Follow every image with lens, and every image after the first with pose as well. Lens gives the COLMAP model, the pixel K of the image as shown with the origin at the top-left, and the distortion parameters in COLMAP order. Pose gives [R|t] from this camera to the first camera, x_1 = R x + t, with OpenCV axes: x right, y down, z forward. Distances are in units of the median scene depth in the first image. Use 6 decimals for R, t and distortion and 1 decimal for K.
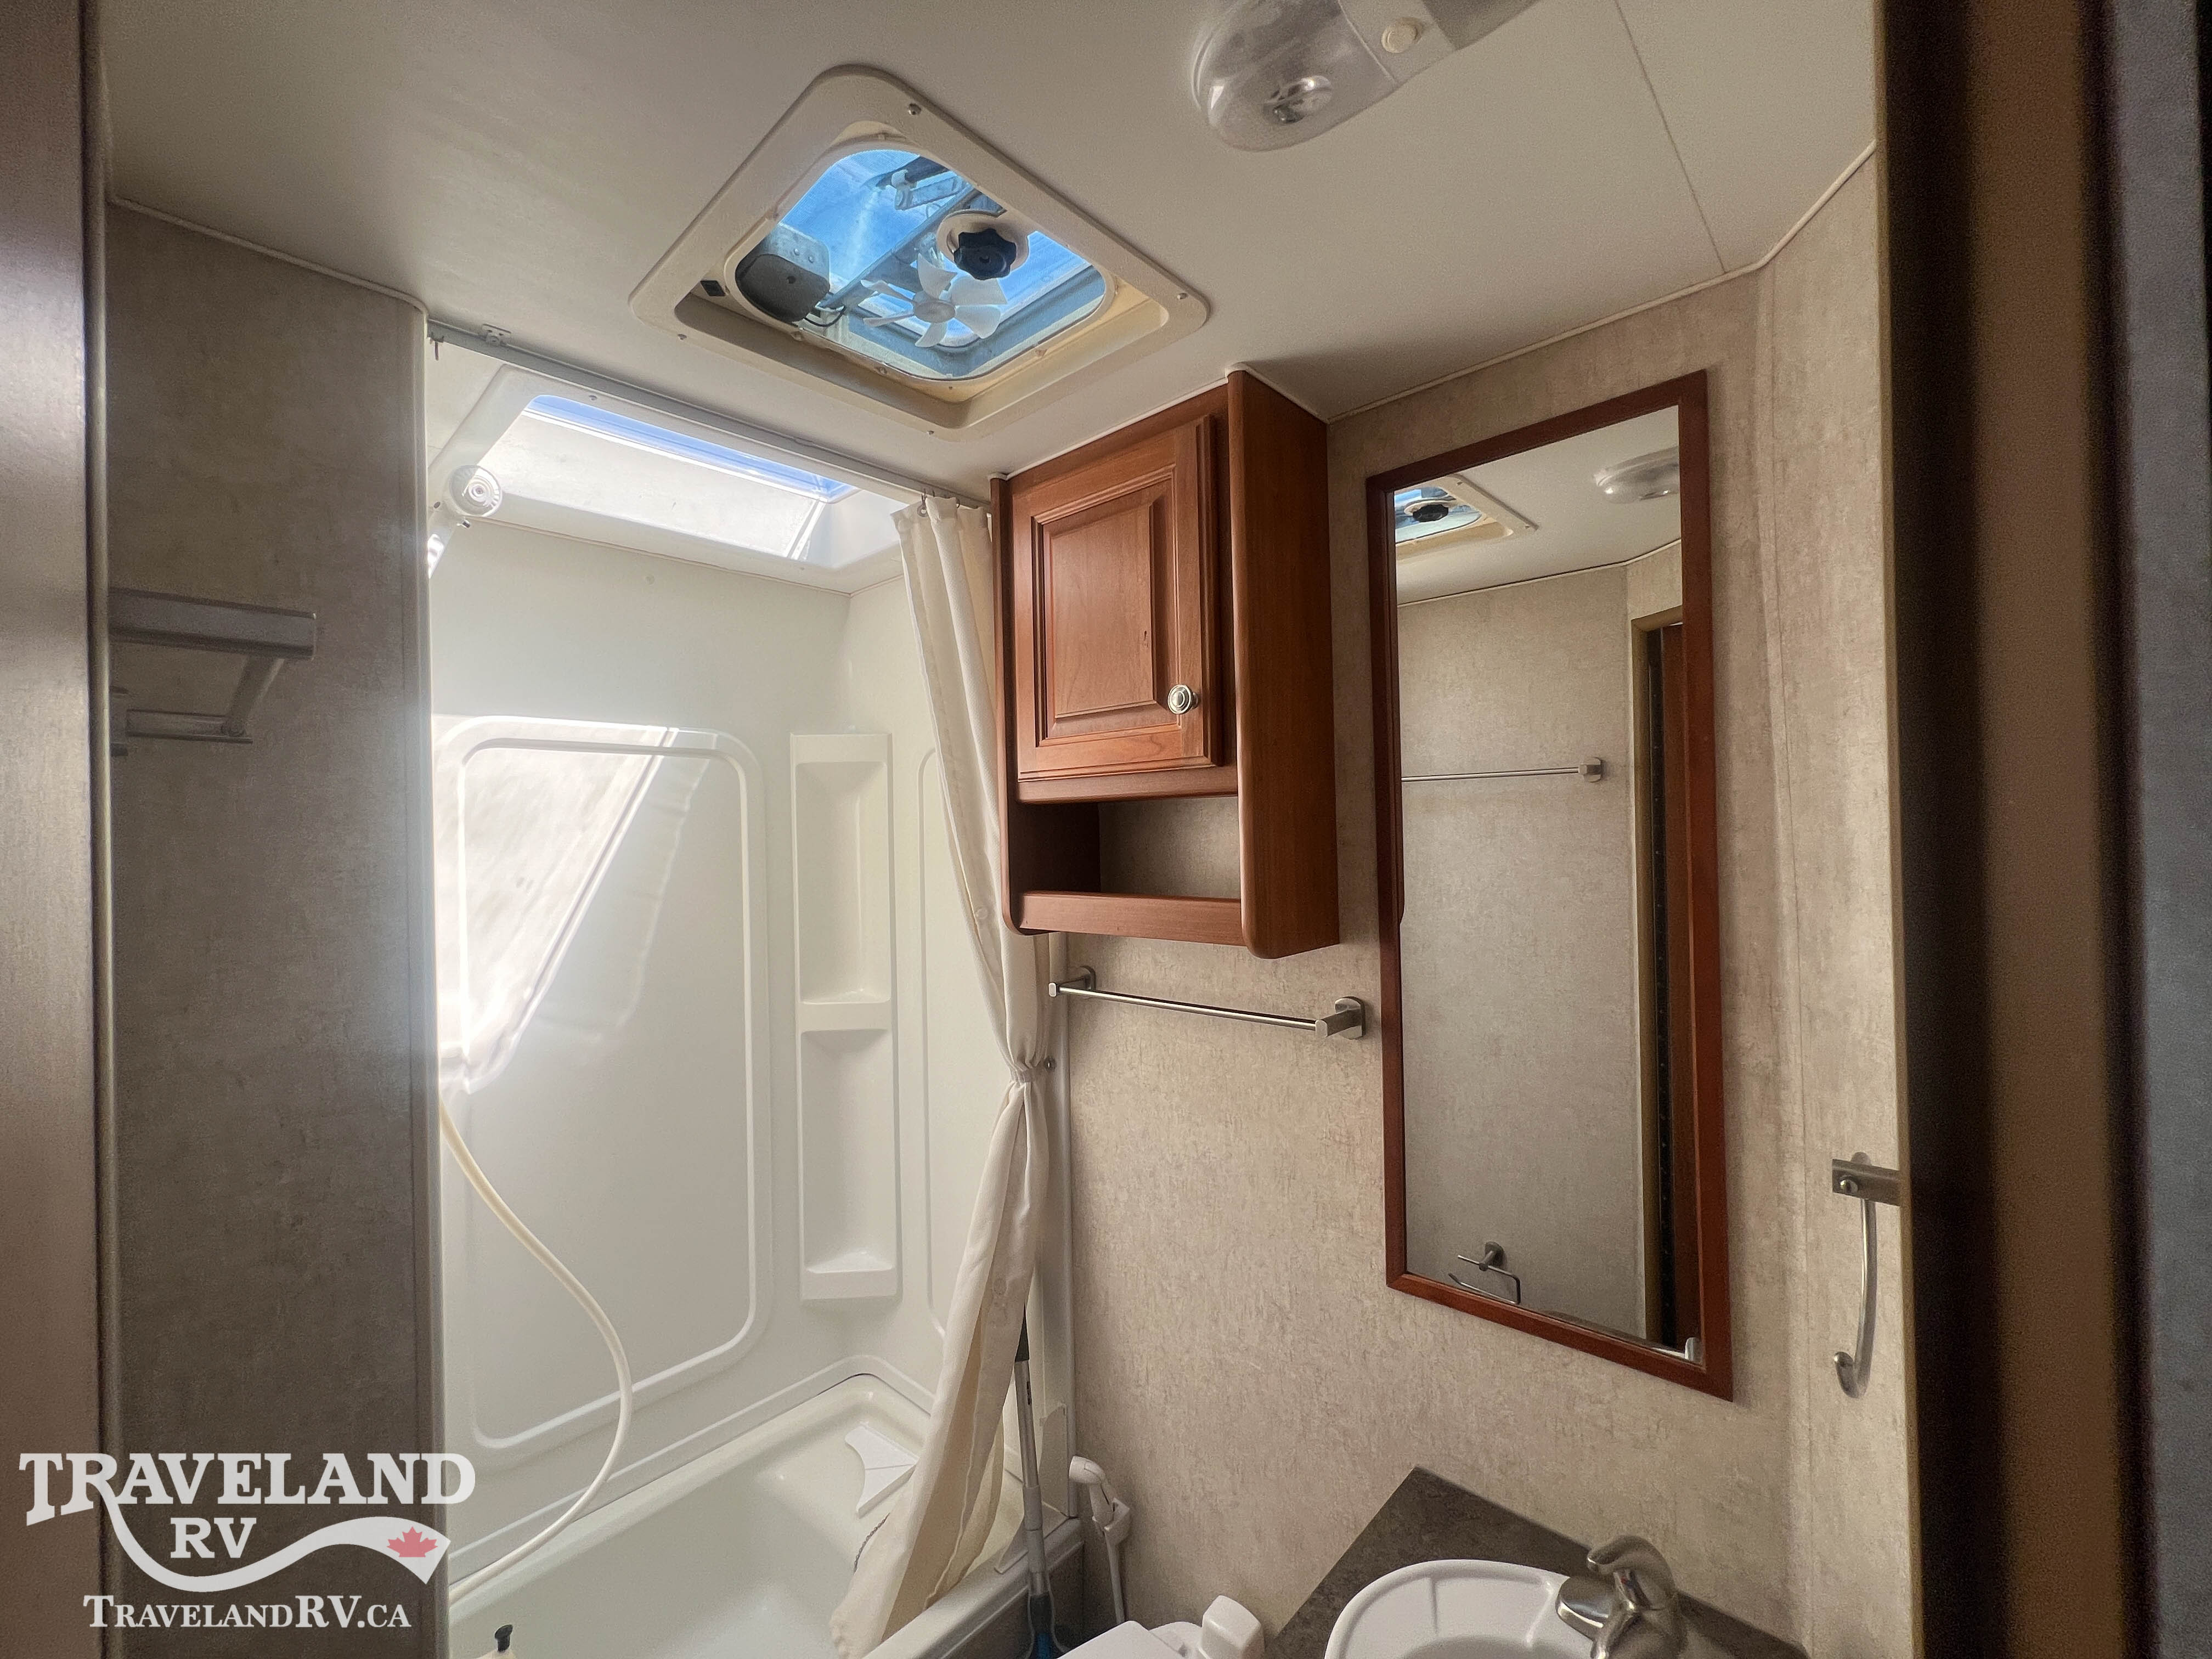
lens RADIAL K [[890.5, 0, 1106.0], [0, 890.5, 829.5], [0, 0, 1]] dist [-0.002496, 0.000072]
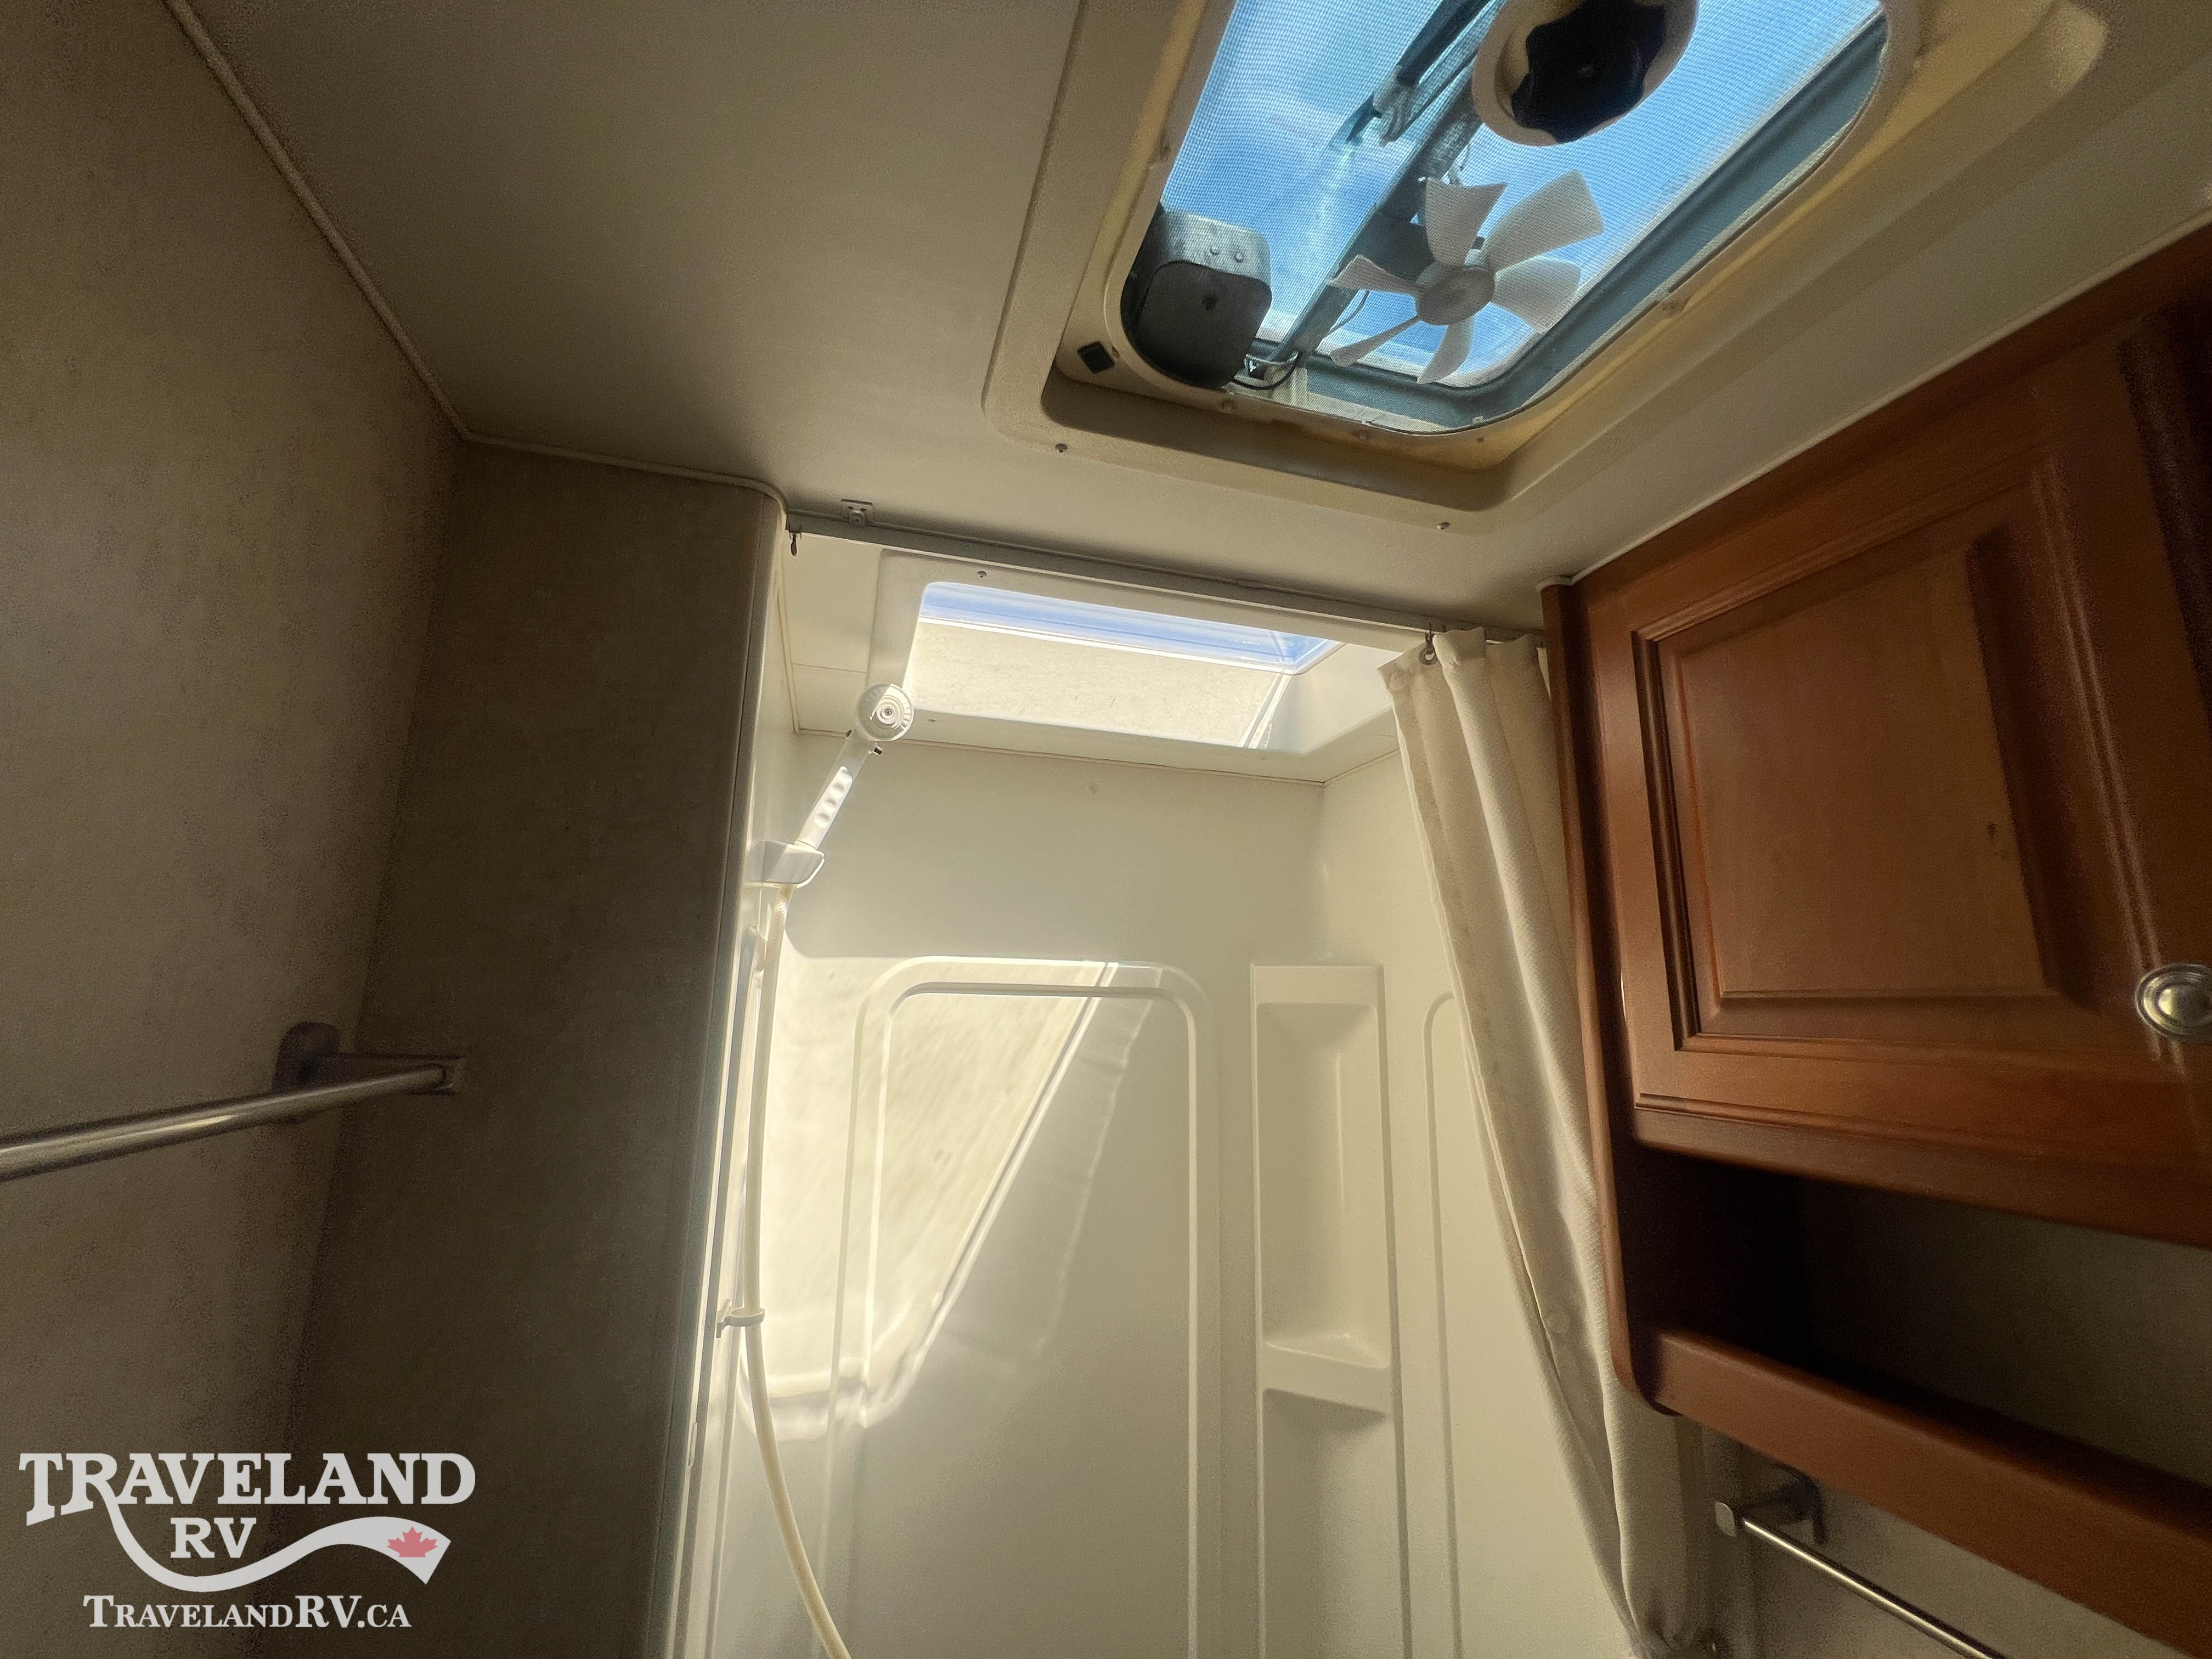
lens RADIAL K [[890.5, 0, 1106.0], [0, 890.5, 829.5], [0, 0, 1]] dist [-0.002496, 0.000072]
pose [[0.863808, -0.062986, -0.499869, -0.090034], [-0.033948, 0.982623, -0.182480, -0.103601], [0.502676, 0.174597, 0.846659, 0.343286]]
